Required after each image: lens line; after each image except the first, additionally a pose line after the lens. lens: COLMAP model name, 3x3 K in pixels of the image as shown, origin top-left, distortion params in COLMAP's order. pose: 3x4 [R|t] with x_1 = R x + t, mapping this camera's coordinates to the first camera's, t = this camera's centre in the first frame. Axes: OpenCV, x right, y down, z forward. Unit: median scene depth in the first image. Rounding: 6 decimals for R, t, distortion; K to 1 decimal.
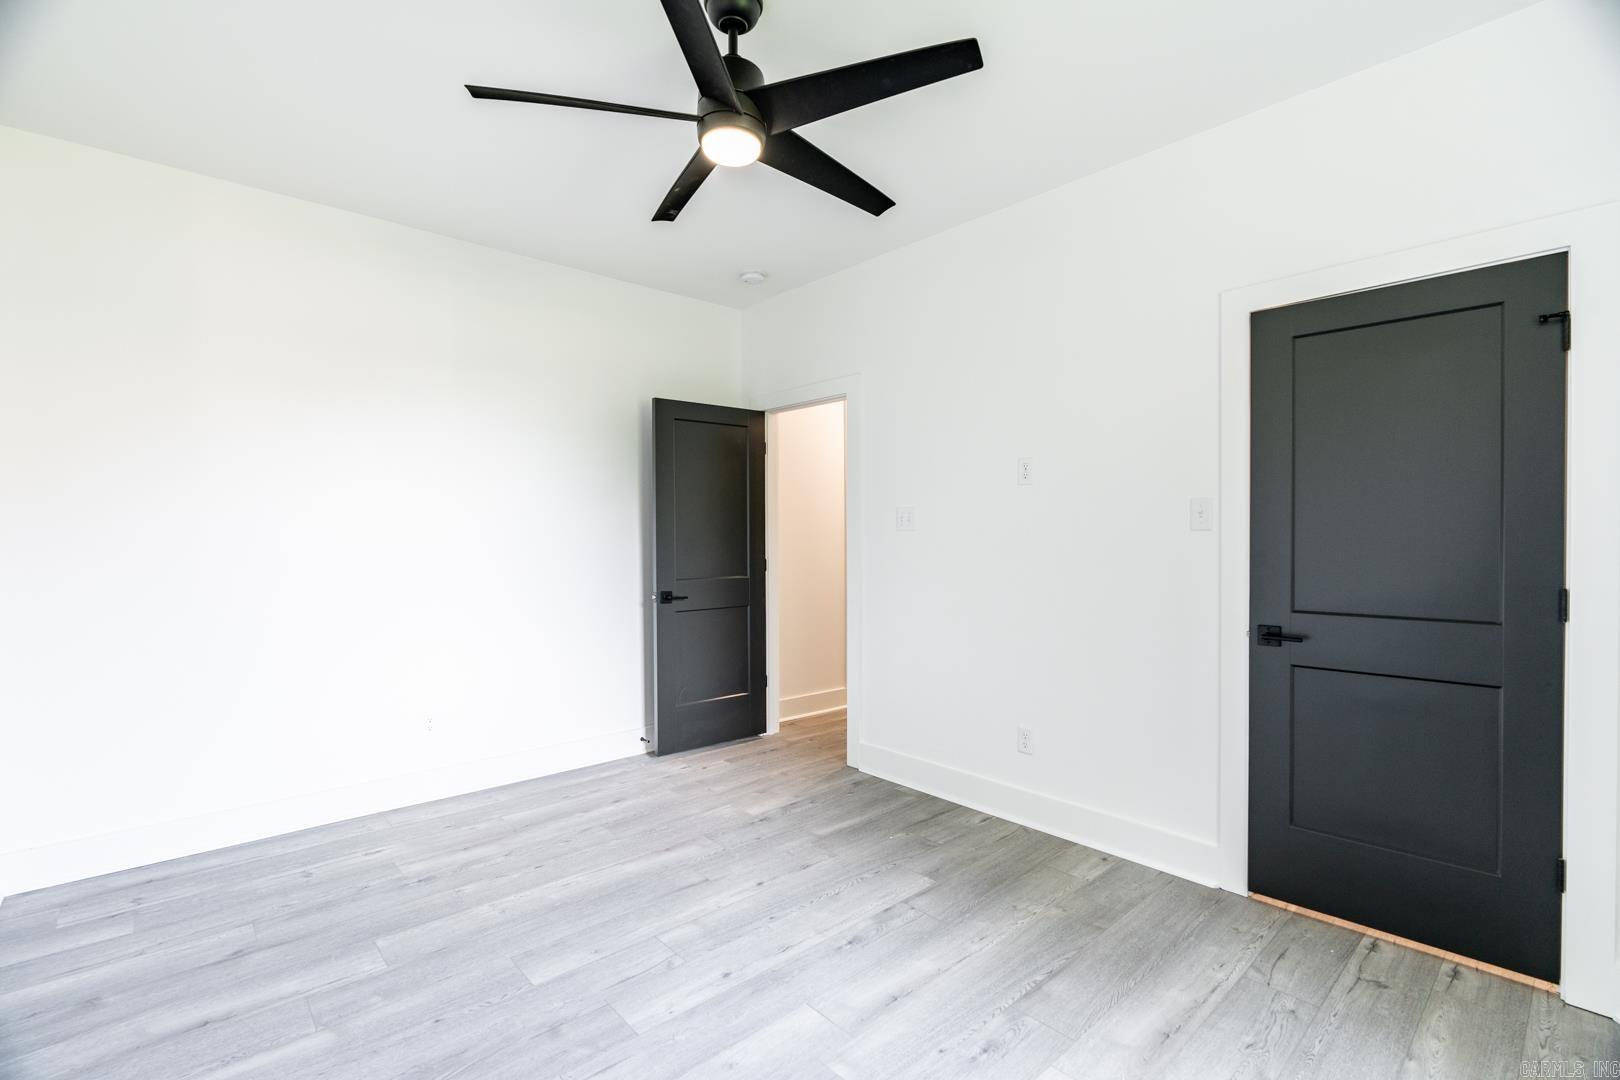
lens RADIAL K [[739.6, 0, 810.9], [0, 739.6, 538.7], [0, 0, 1]] dist [-0.006201, 0.001938]
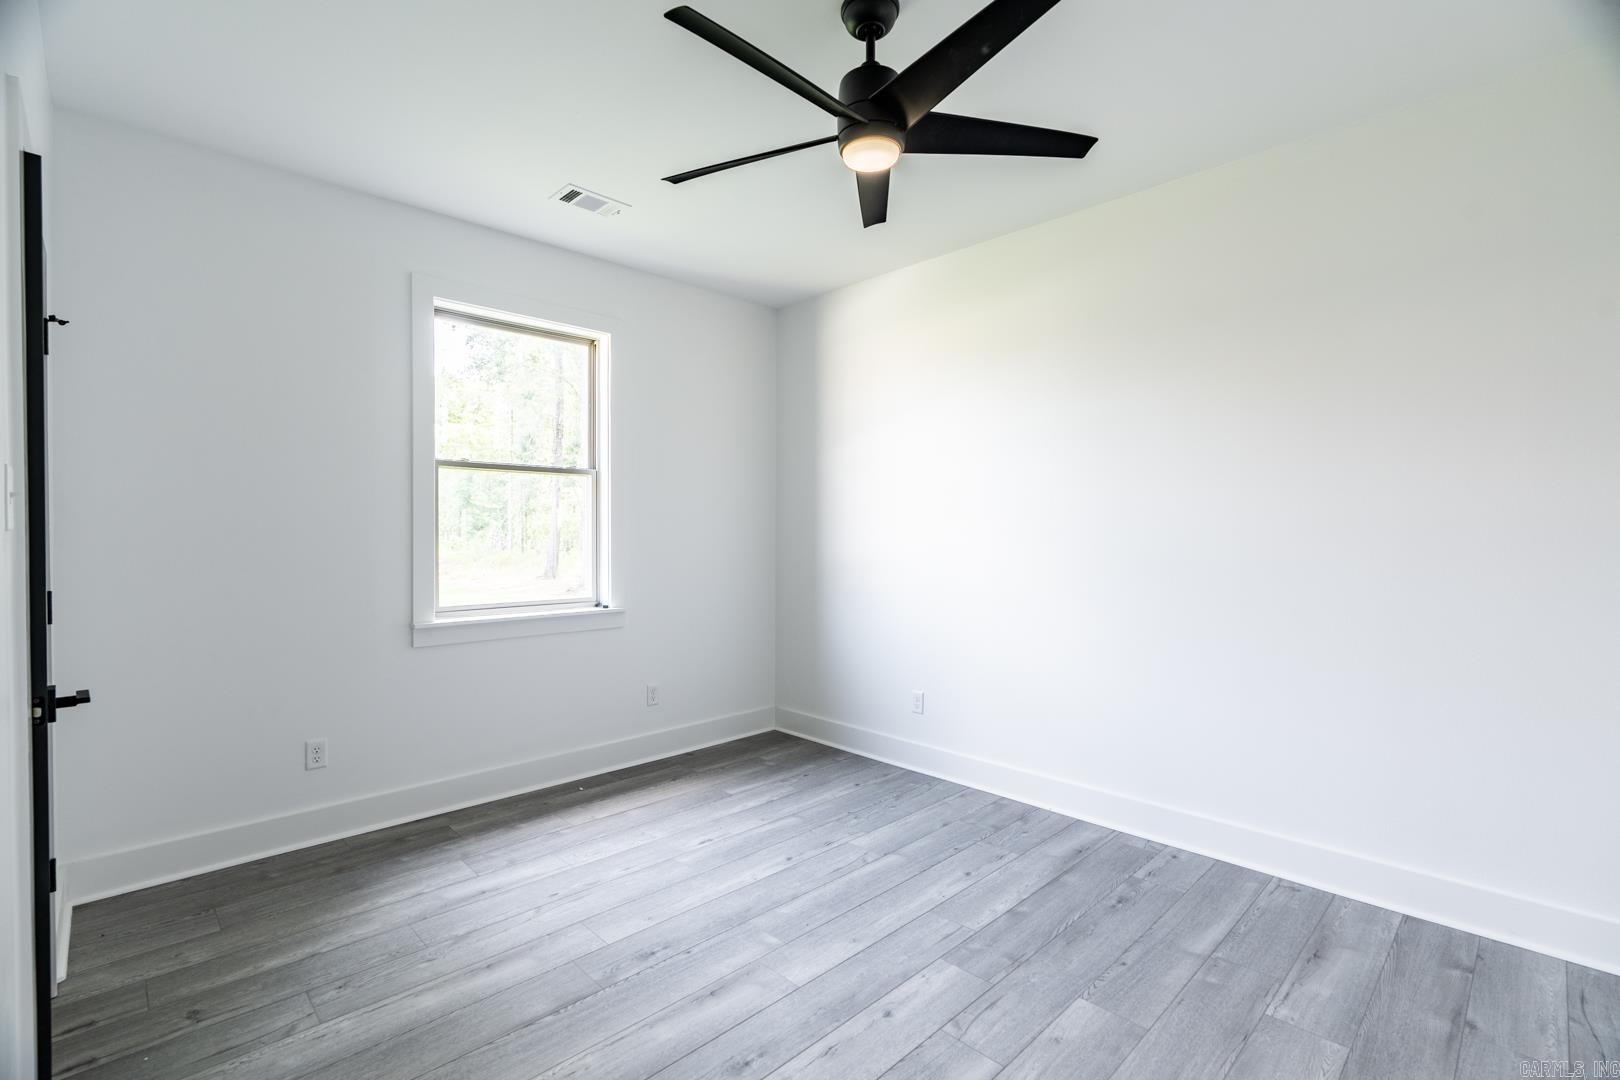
lens RADIAL K [[739.6, 0, 809.1], [0, 739.6, 537.4], [0, 0, 1]] dist [-0.006201, 0.001938]
pose [[-0.999172, 0.002646, -0.040608, 0.020466], [0.002168, 0.999928, 0.011816, -0.014964], [0.040636, 0.011718, -0.999105, 1.978982]]
